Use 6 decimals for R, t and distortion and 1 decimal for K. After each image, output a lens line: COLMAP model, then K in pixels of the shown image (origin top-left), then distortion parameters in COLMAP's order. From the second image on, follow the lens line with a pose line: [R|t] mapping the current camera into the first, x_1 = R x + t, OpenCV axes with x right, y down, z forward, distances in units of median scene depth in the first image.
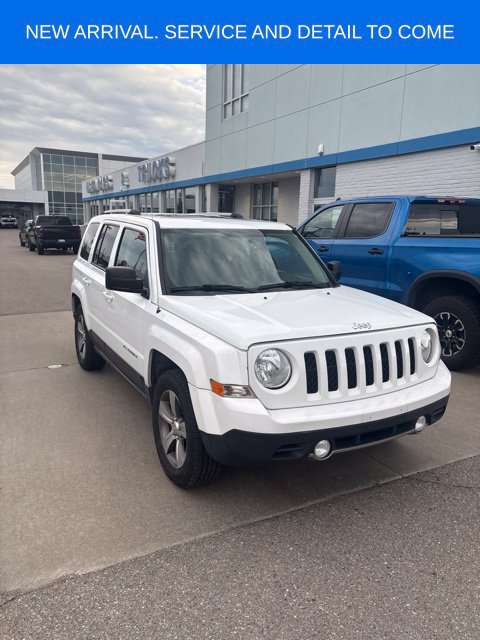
lens RADIAL K [[460.9, 0, 240.0], [0, 460.9, 320.0], [0, 0, 1]] dist [0.003850, -0.003216]
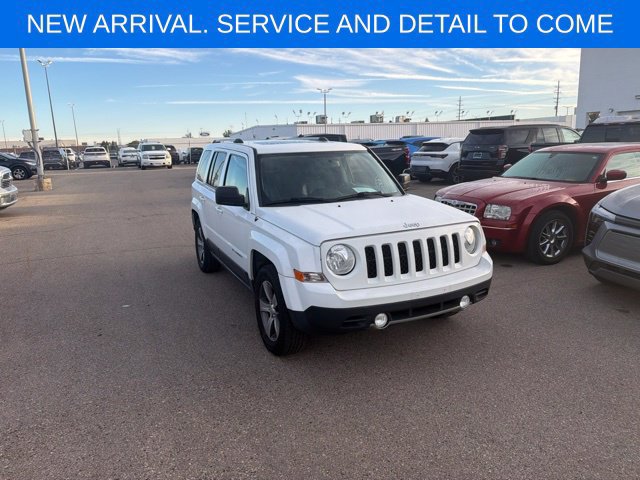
lens RADIAL K [[460.9, 0, 319.5], [0, 460.9, 236.8], [0, 0, 1]] dist [0.003850, -0.003216]
pose [[0.995653, -0.031844, -0.087527, 0.120416], [0.032426, 0.999460, 0.005237, 0.030273], [0.087313, -0.008052, 0.996148, -0.287874]]
